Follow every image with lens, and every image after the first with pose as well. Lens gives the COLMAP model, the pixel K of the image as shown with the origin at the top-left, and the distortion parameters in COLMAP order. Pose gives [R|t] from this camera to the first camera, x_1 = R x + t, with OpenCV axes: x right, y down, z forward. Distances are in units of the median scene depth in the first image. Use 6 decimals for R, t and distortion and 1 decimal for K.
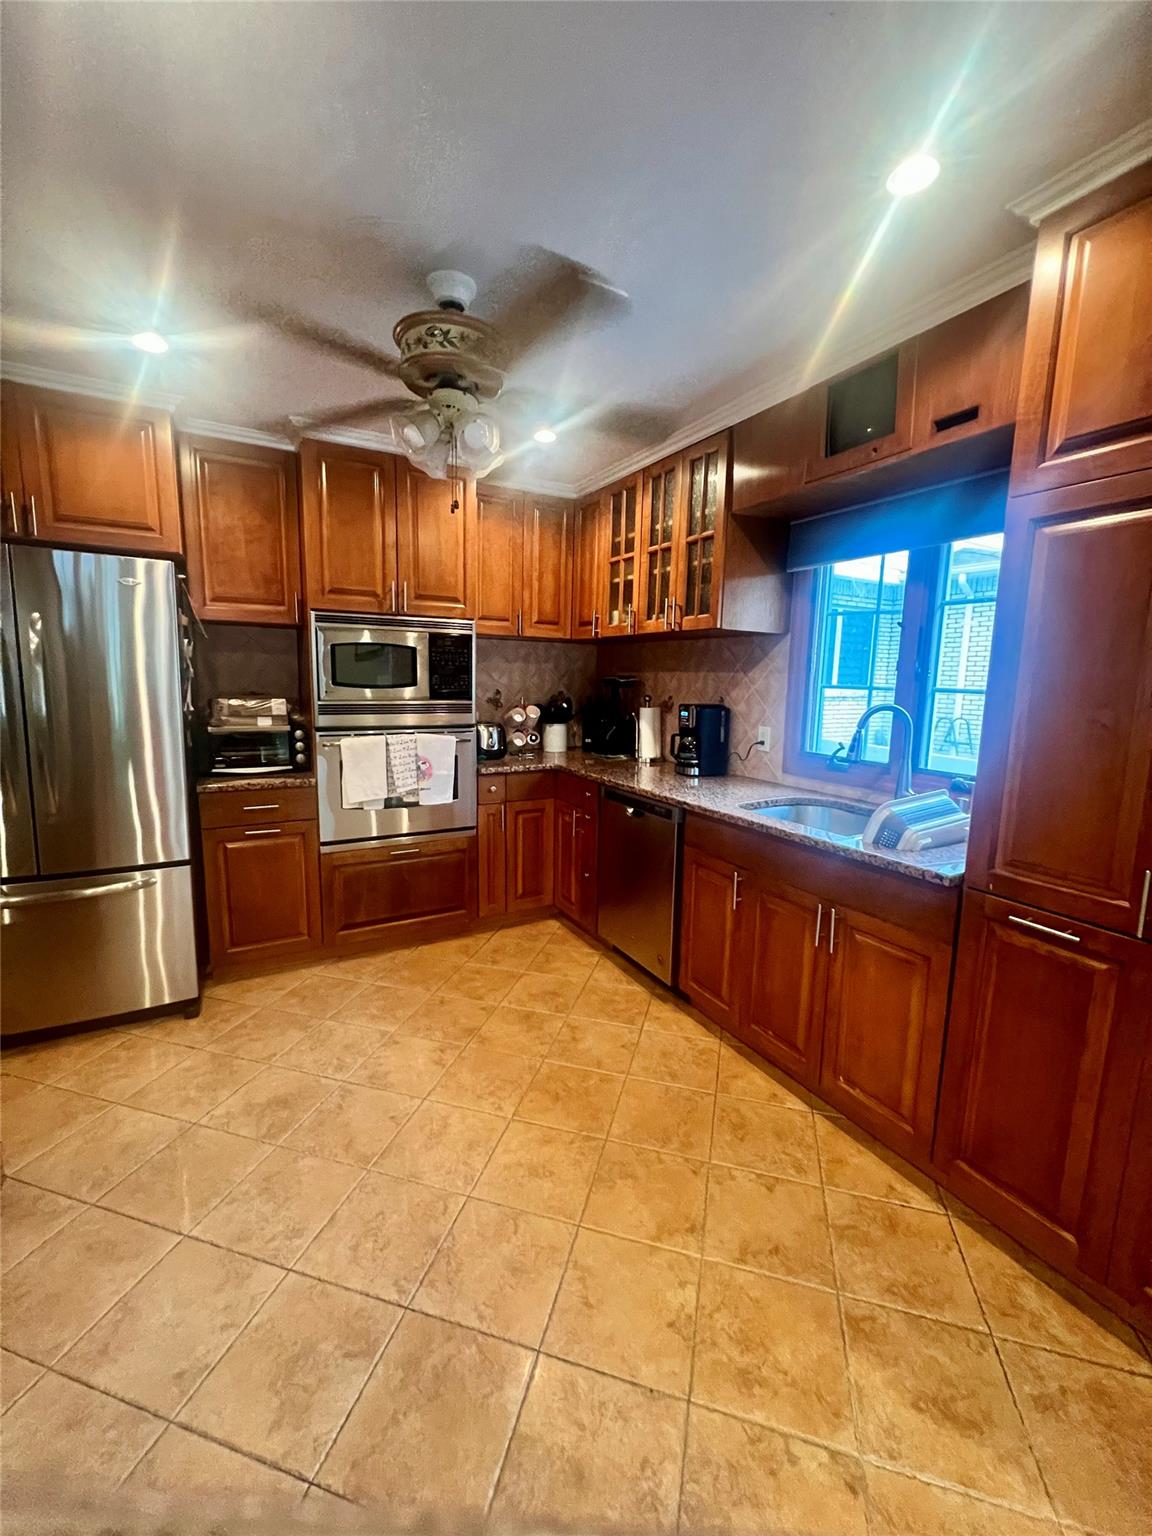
lens RADIAL K [[615.3, 0, 579.9], [0, 615.3, 761.5], [0, 0, 1]] dist [-0.000550, -0.000020]
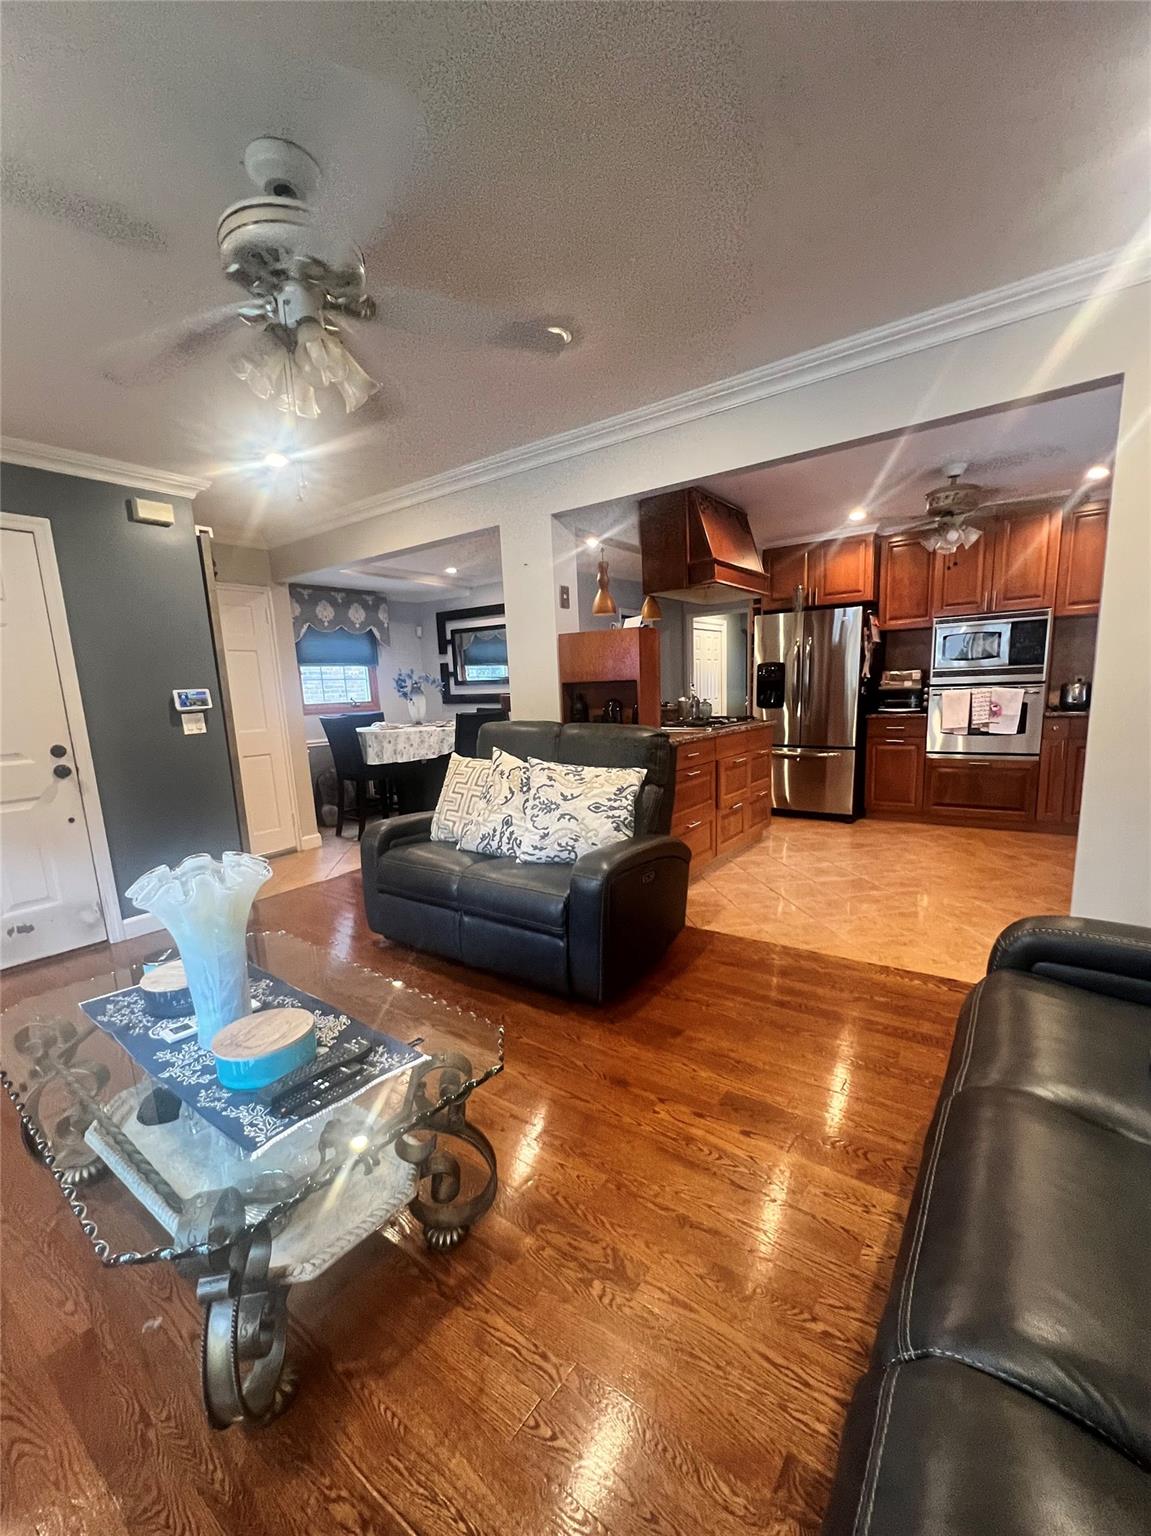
lens RADIAL K [[644.5, 0, 580.3], [0, 644.5, 807.5], [0, 0, 1]] dist [-0.007103, 0.002468]
pose [[0.412459, 0.130065, -0.901644, 0.844731], [-0.074747, 0.991250, 0.108798, 0.163807], [0.907905, 0.022520, 0.418571, -0.663031]]
